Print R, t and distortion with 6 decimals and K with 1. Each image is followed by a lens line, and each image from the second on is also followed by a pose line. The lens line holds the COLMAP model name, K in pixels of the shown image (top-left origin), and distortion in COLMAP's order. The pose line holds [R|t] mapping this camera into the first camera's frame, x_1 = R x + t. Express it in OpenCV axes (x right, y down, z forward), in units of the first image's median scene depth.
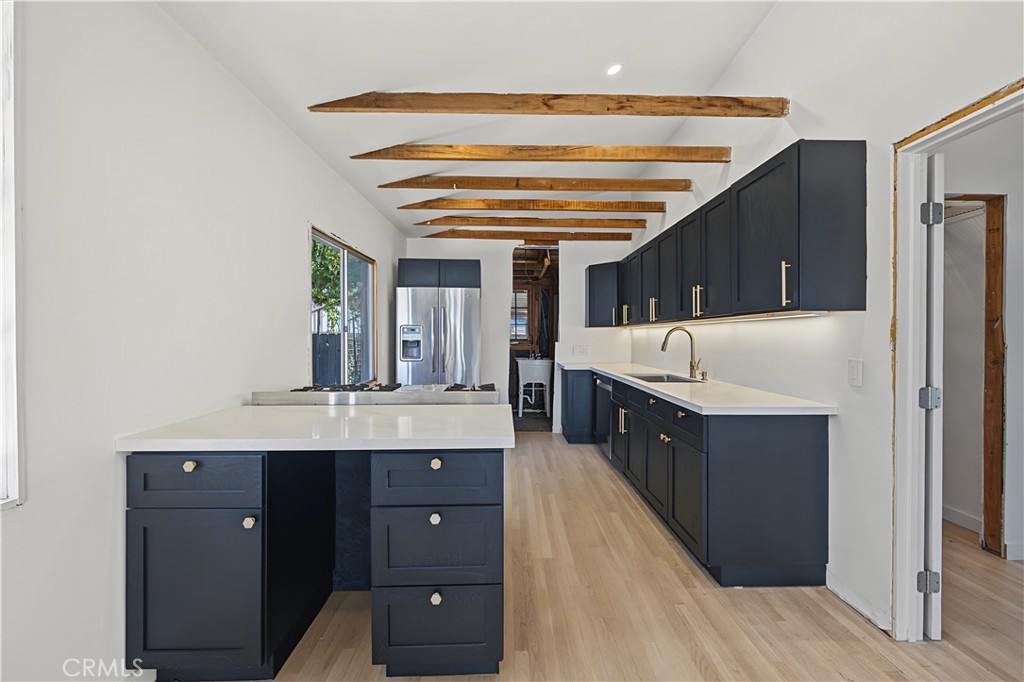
lens RADIAL K [[425.9, 0, 519.6], [0, 425.9, 341.5], [0, 0, 1]] dist [-0.011597, -0.000004]
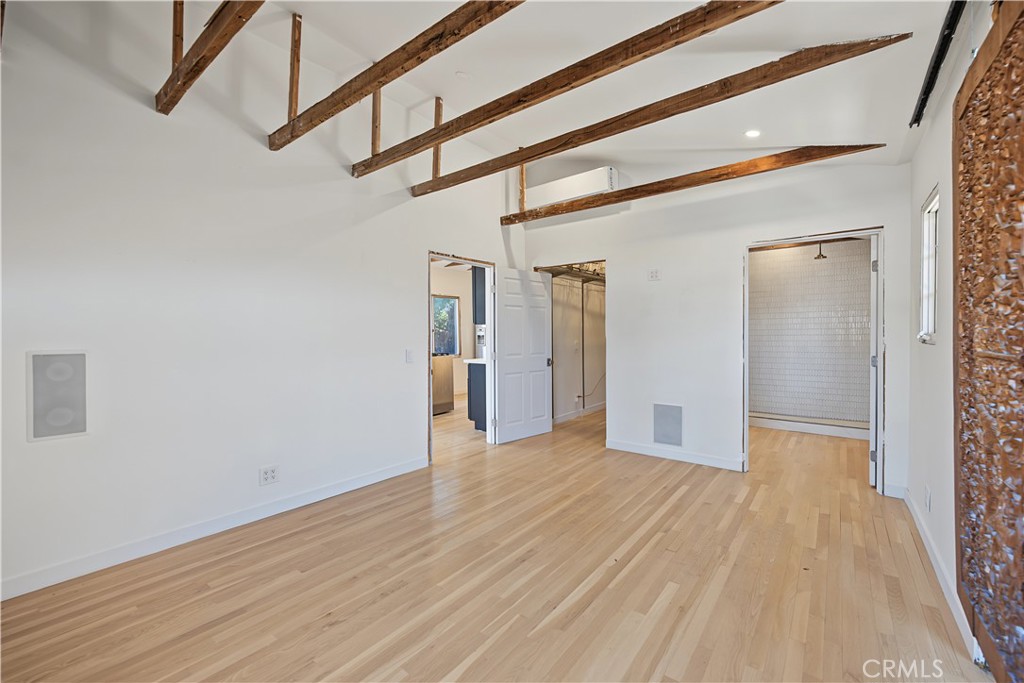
lens RADIAL K [[421.9, 0, 513.4], [0, 421.9, 337.3], [0, 0, 1]] dist [-0.000264, -0.000165]
pose [[0.773461, 0.001689, -0.633842, 1.256259], [-0.000320, 0.999997, 0.002275, 0.002415], [0.633844, -0.001556, 0.773459, -0.478730]]
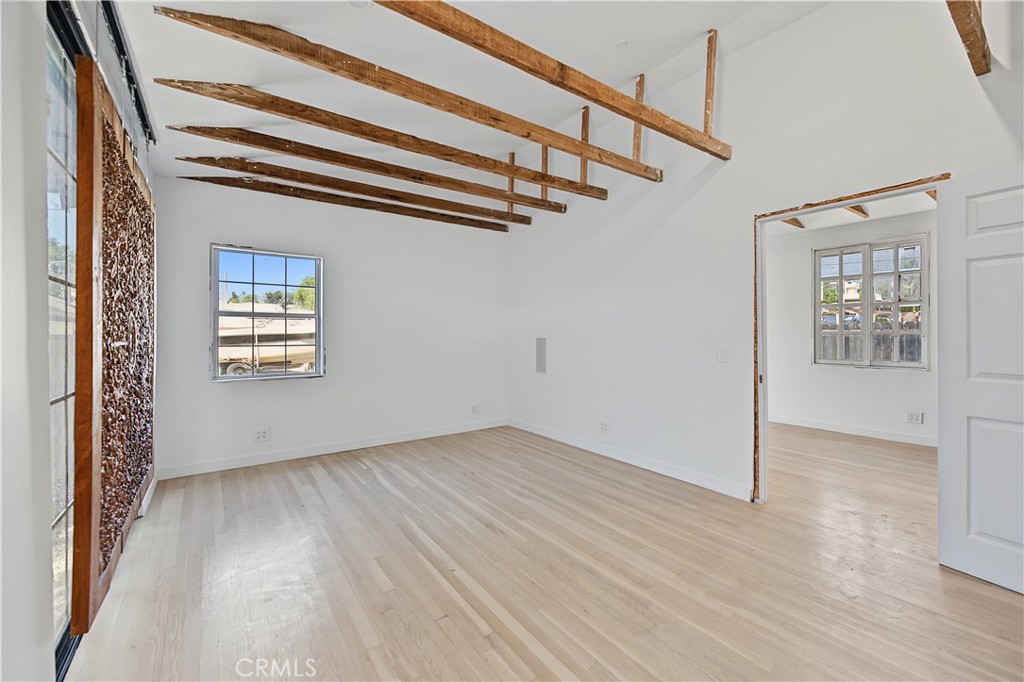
lens RADIAL K [[420.6, 0, 522.1], [0, 420.6, 333.9], [0, 0, 1]] dist [0.002102, 0.000096]
pose [[-0.820248, 0.006350, -0.571973, 1.233661], [-0.000074, 0.999937, 0.011208, -0.001357], [0.572009, 0.009236, -0.820196, 0.588782]]
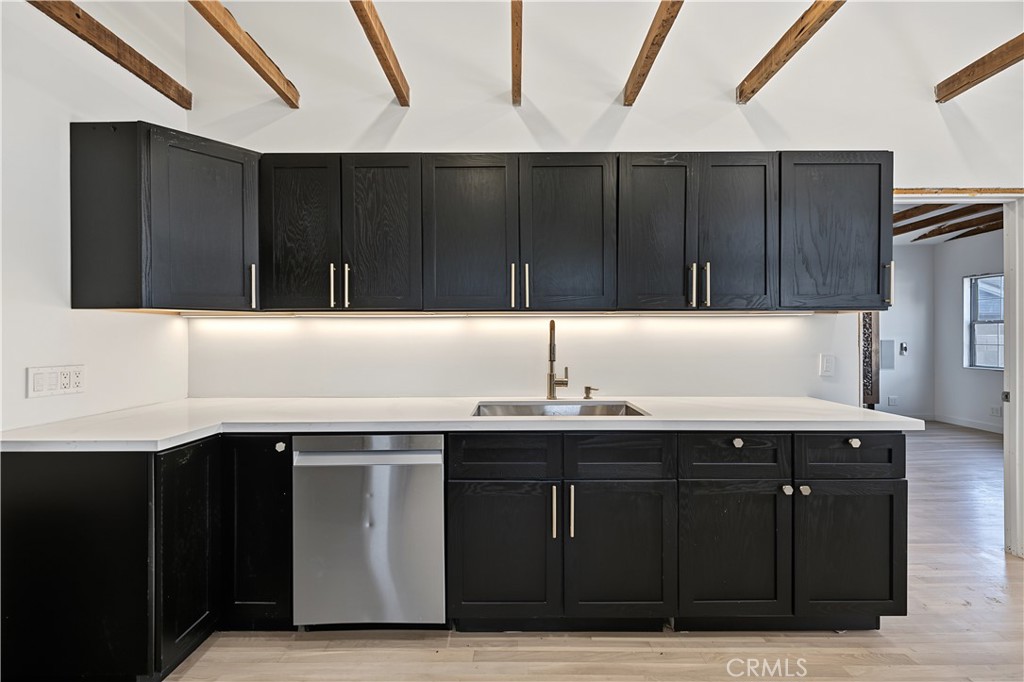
lens RADIAL K [[414.5, 0, 517.9], [0, 414.5, 338.1], [0, 0, 1]] dist [-0.001577, 0.000131]
pose [[0.027003, -0.003227, 0.999630, -0.197413], [0.013351, 0.999907, 0.002867, -0.008557], [-0.999546, 0.013268, 0.027044, 0.907339]]
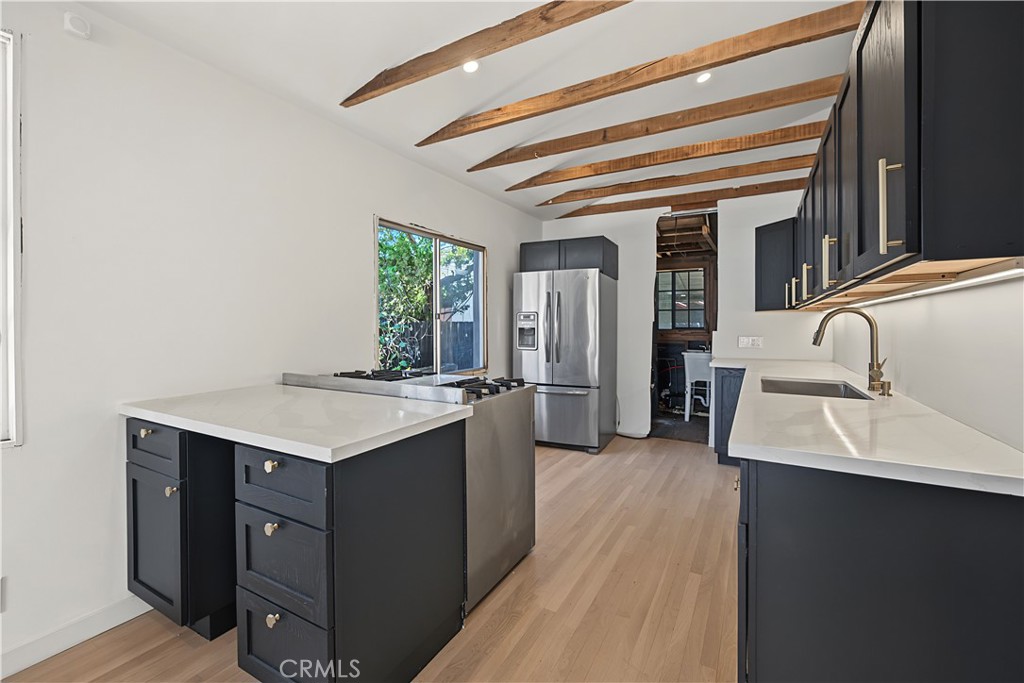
lens RADIAL K [[431.3, 0, 514.8], [0, 431.3, 331.4], [0, 0, 1]] dist [-0.001817, -0.000347]
pose [[0.856703, 0.006585, -0.515767, 0.249366], [-0.005442, 0.999978, 0.003728, 0.001780], [0.515780, -0.000387, 0.856721, 0.181731]]
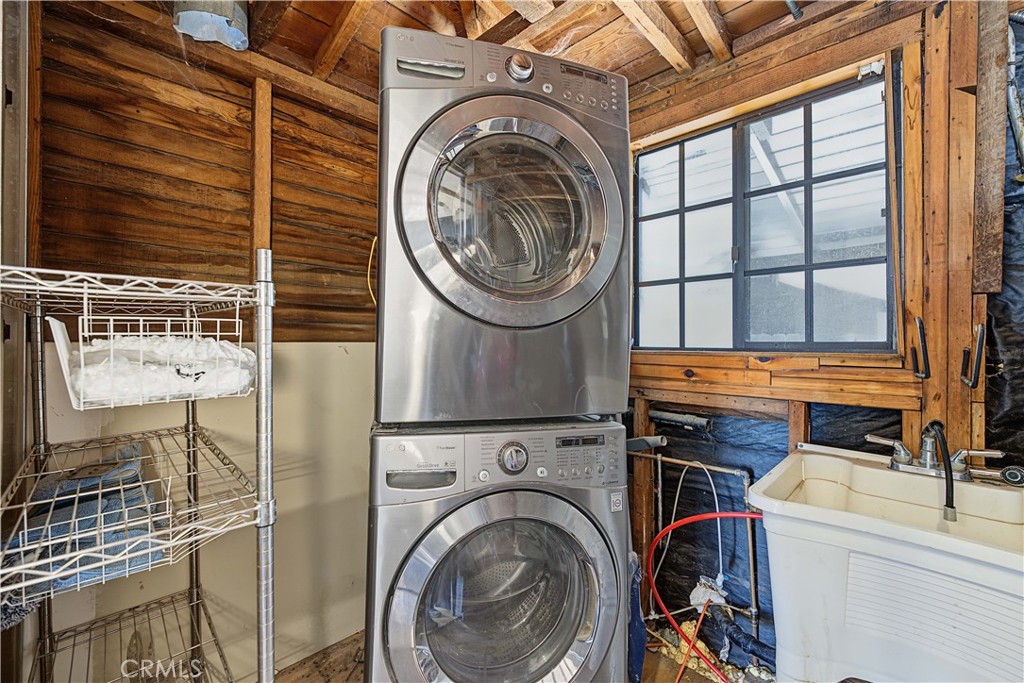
lens RADIAL K [[421.9, 0, 513.4], [0, 421.9, 337.3], [0, 0, 1]] dist [-0.000264, -0.000165]
pose [[0.693750, 0.001311, -0.720214, 0.067049], [-0.008156, 0.999949, -0.006036, -0.010812], [0.720169, 0.010062, 0.693725, 1.420819]]
